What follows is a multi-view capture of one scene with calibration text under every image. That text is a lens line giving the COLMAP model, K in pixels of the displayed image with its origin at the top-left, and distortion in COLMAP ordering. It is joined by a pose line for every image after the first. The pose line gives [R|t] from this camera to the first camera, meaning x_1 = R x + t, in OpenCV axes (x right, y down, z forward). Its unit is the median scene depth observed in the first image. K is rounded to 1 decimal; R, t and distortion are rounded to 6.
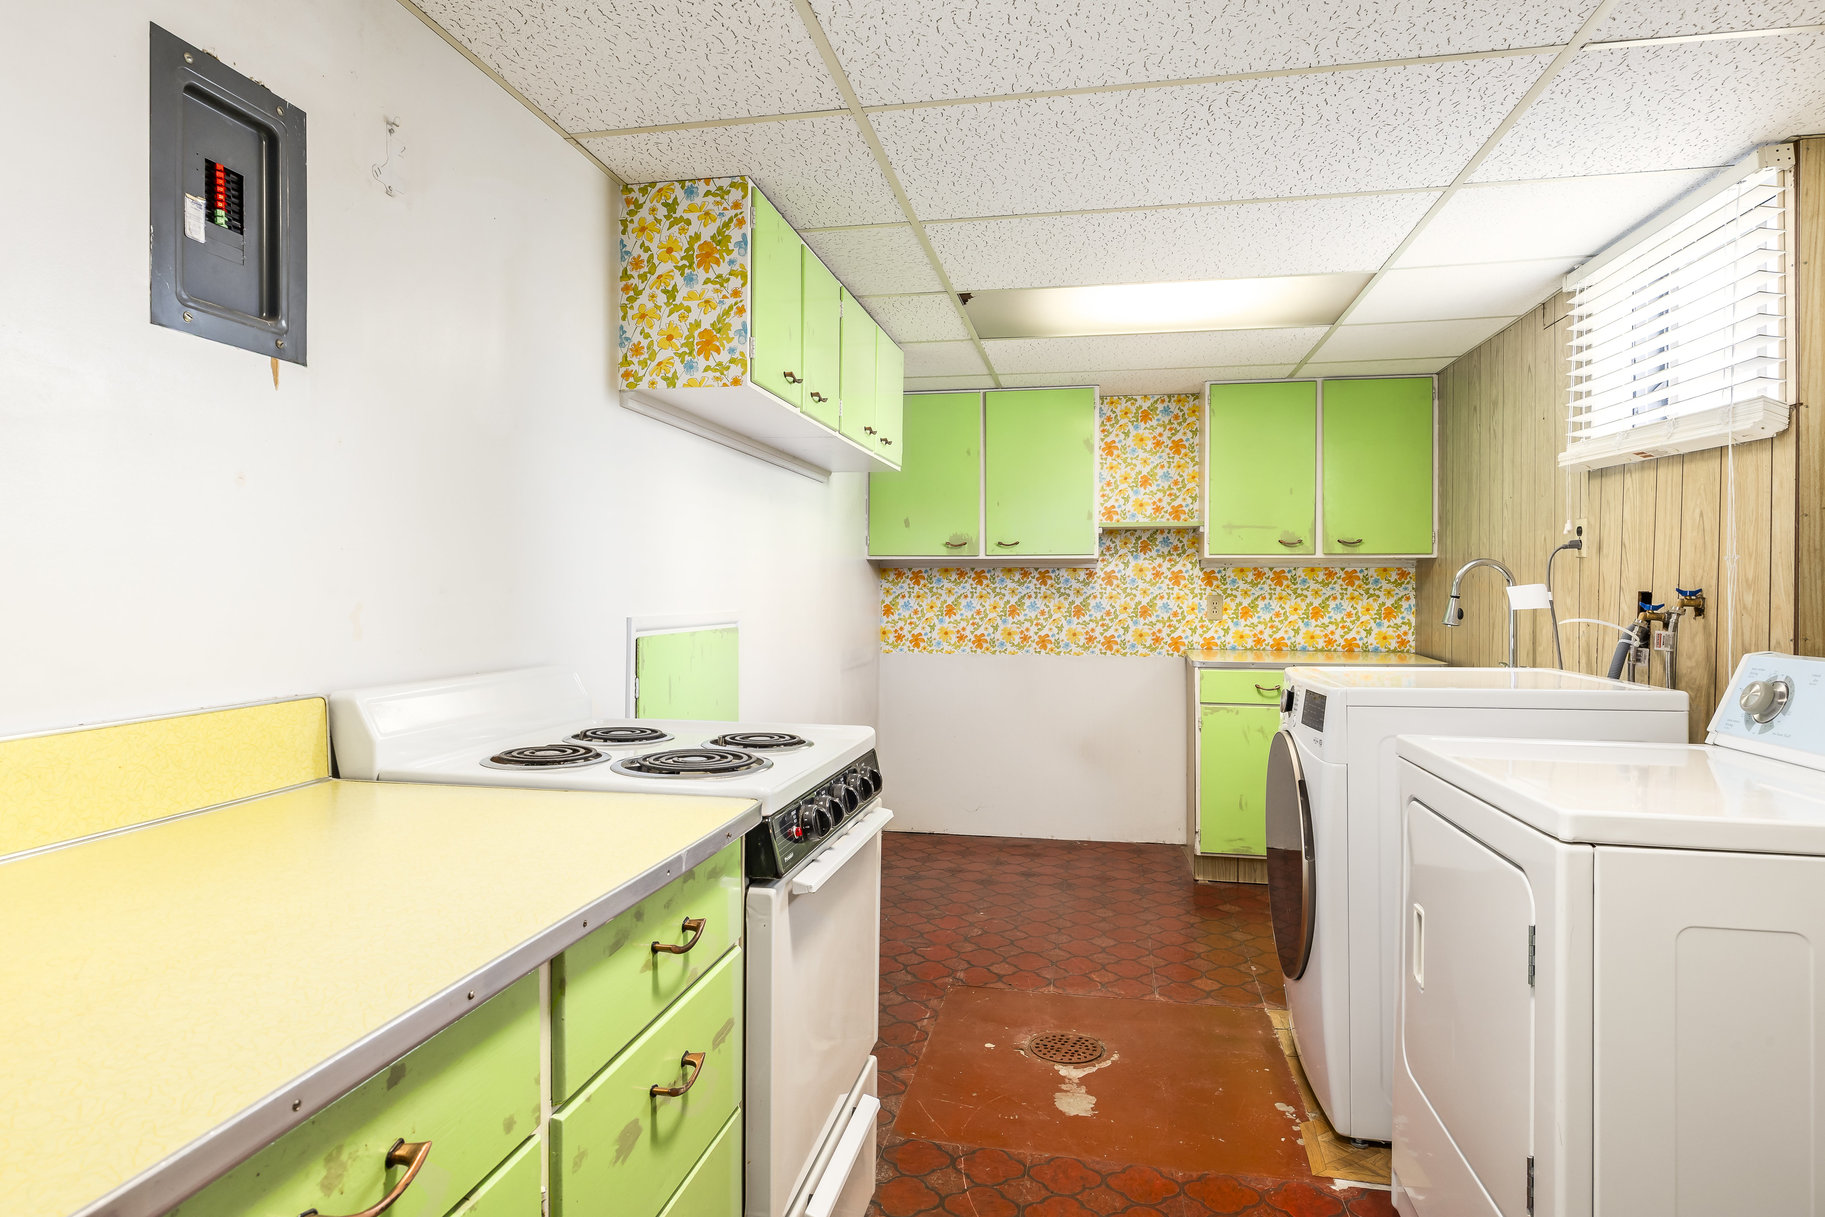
lens RADIAL K [[1017.9, 0, 880.0], [0, 1017.9, 592.3], [0, 0, 1]] dist [0.001596, -0.004522]
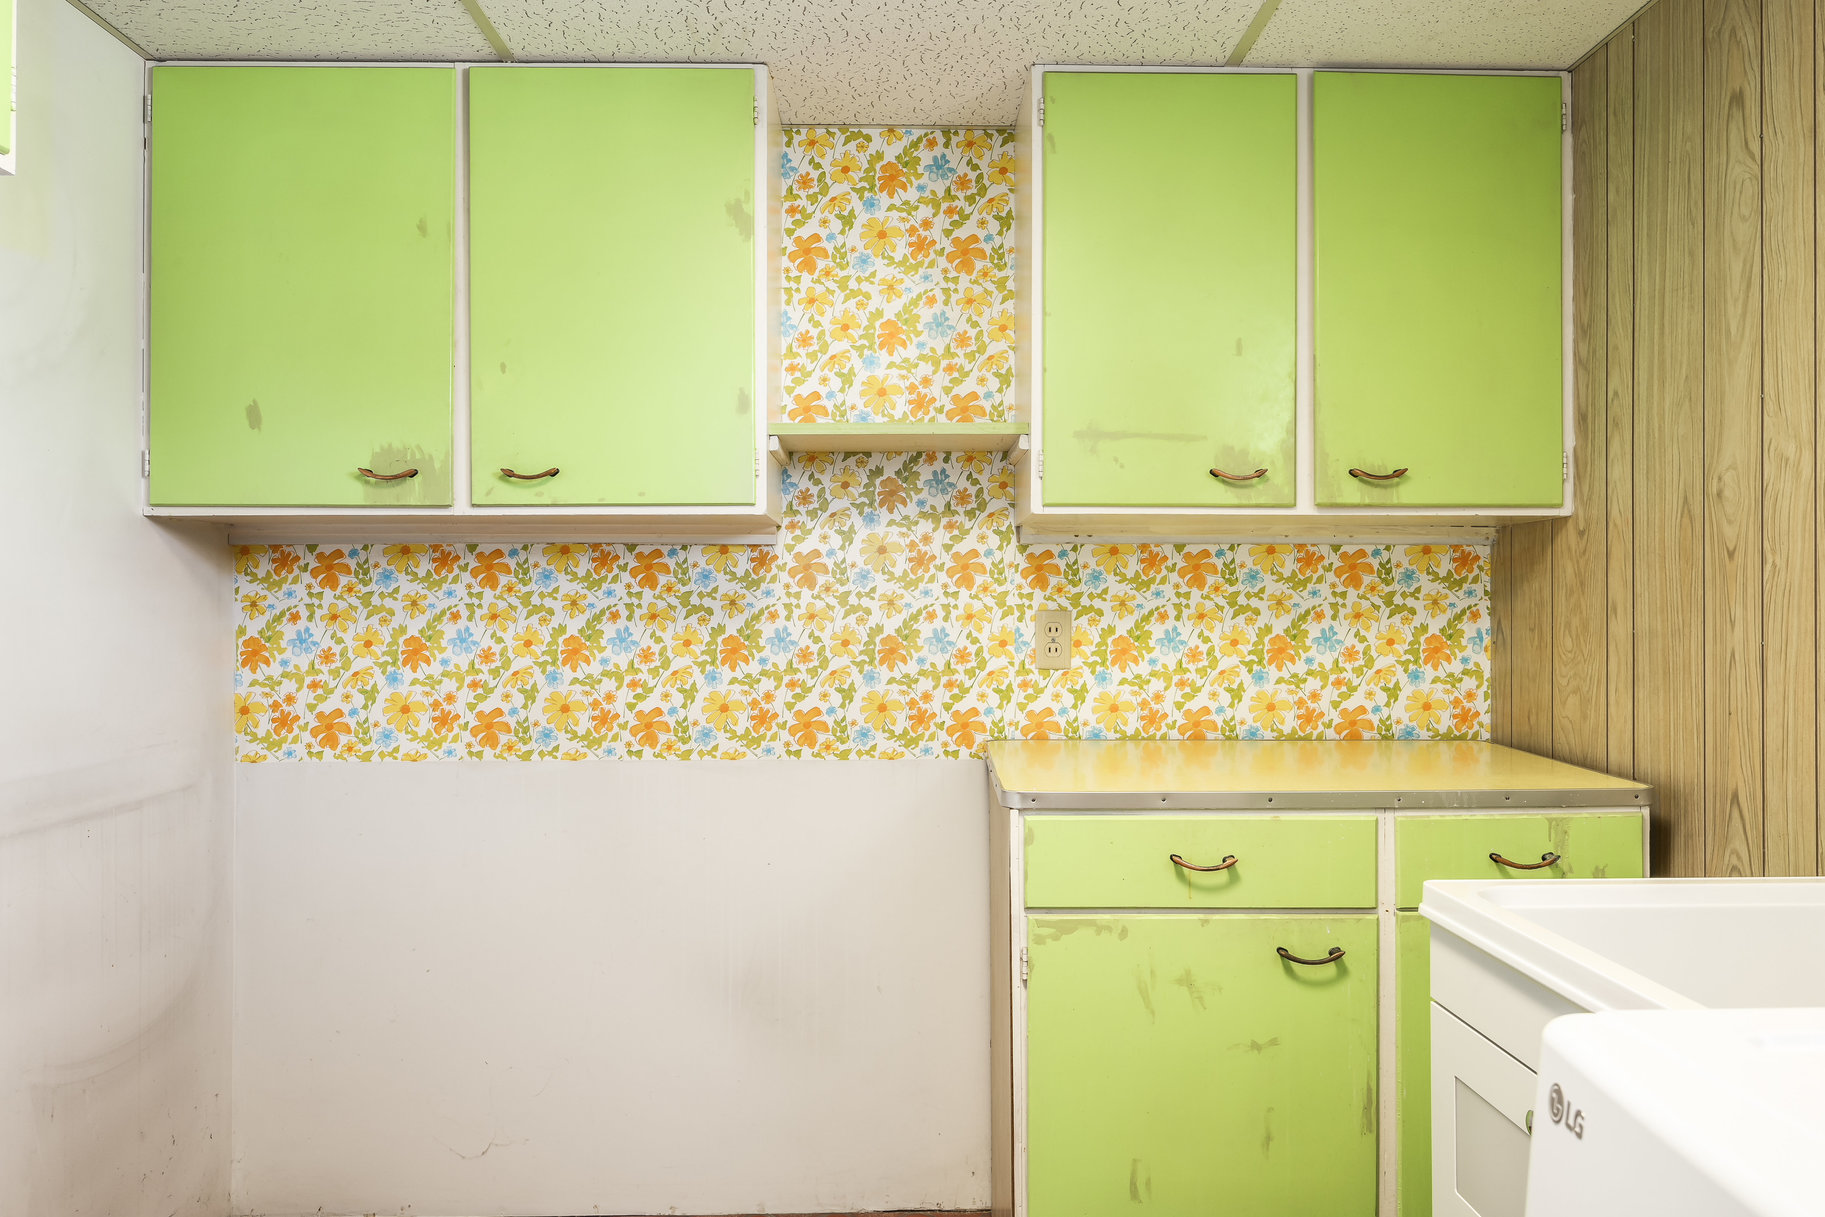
lens RADIAL K [[1320.3, 0, 913.8], [0, 1320.3, 608.5], [0, 0, 1]] dist [-0.000295, 0.001337]
pose [[0.972769, -0.003604, 0.231748, 0.146285], [0.004231, 0.999989, -0.002210, 0.003260], [-0.231737, 0.003131, 0.972773, 0.481388]]
